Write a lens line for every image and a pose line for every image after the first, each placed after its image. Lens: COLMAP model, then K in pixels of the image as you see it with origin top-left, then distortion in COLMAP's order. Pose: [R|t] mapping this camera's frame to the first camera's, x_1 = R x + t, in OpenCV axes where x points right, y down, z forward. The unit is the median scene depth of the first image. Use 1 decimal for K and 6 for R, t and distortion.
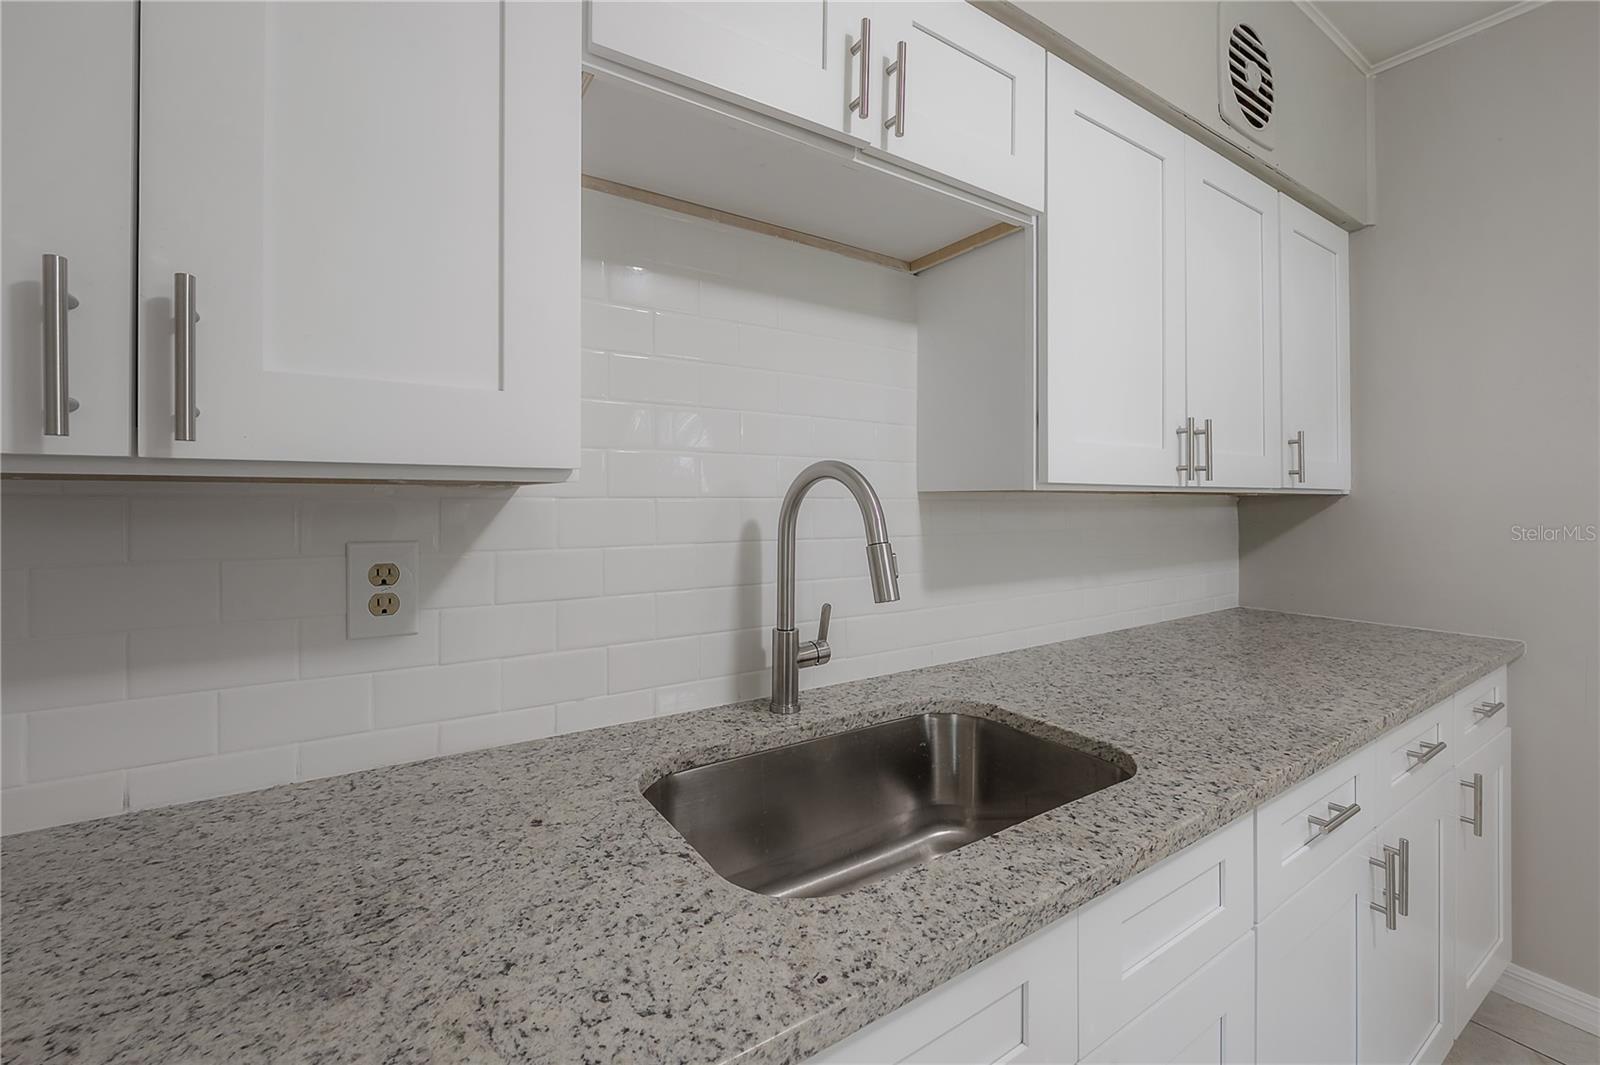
lens RADIAL K [[646.5, 0, 808.5], [0, 646.5, 499.6], [0, 0, 1]] dist [-0.001694, -0.000054]
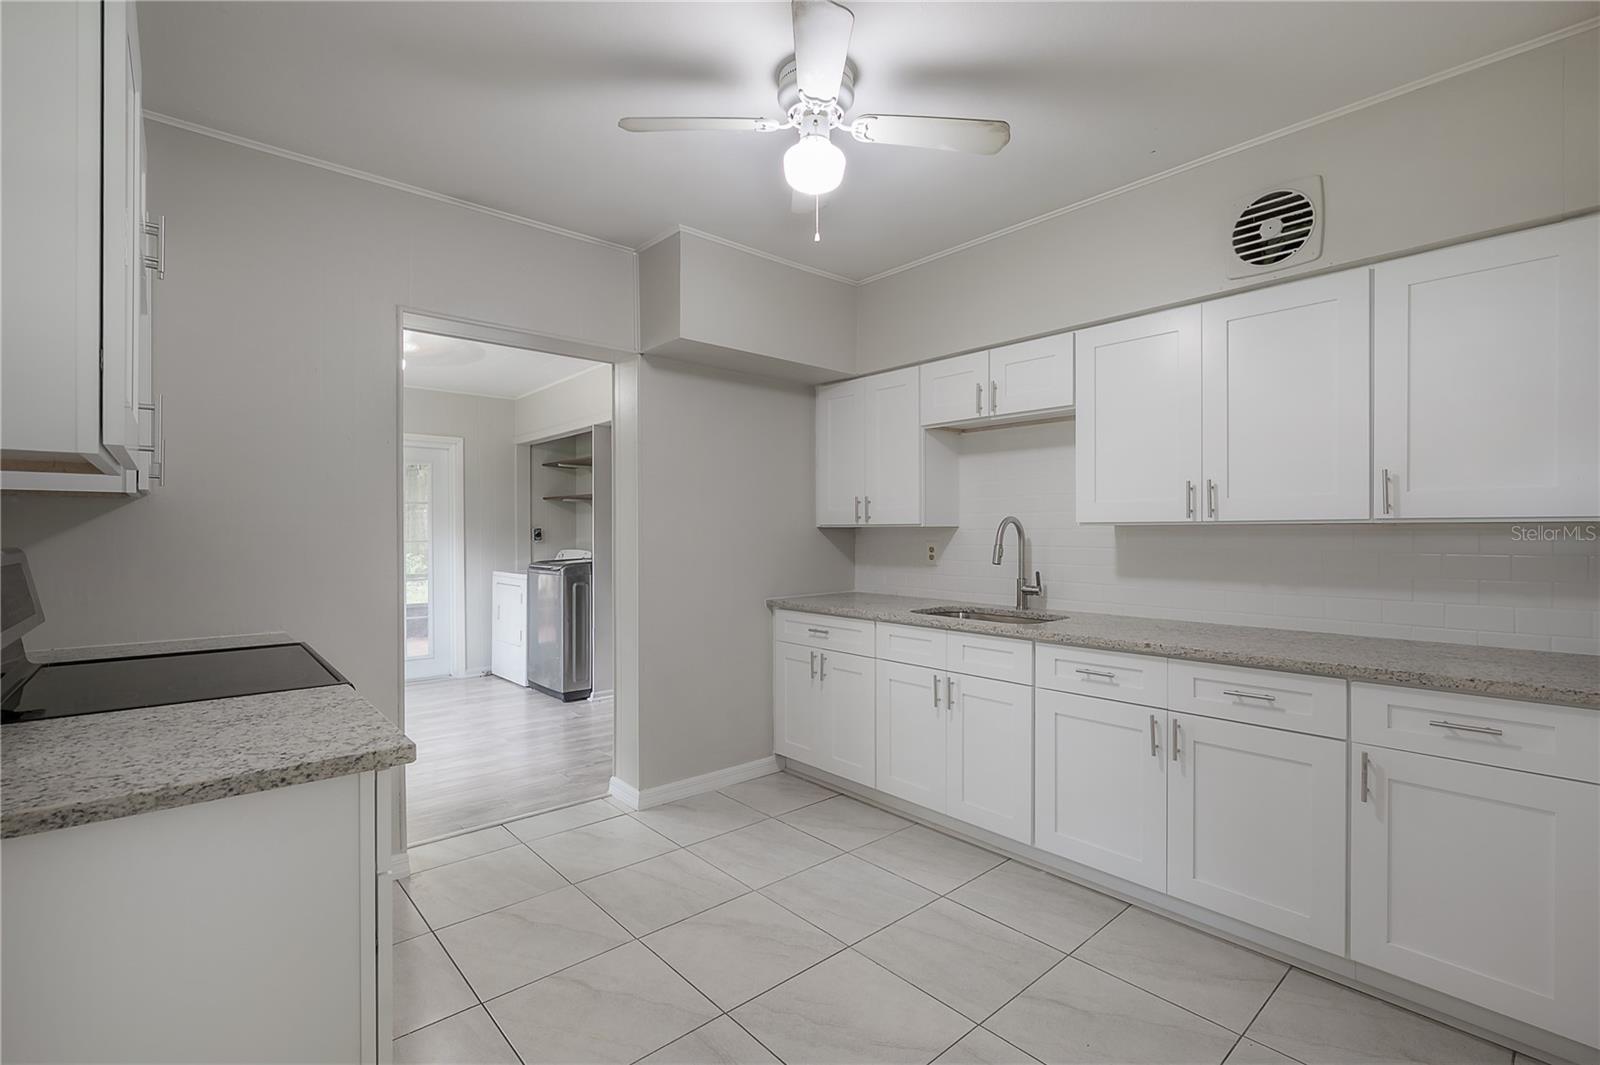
lens RADIAL K [[735.1, 0, 795.2], [0, 735.1, 538.5], [0, 0, 1]] dist [0.000555, 0.000011]
pose [[0.134829, 0.005828, -0.990852, 2.749790], [0.001166, 0.999981, 0.006040, 0.014907], [0.990868, -0.001970, 0.134820, -0.318441]]
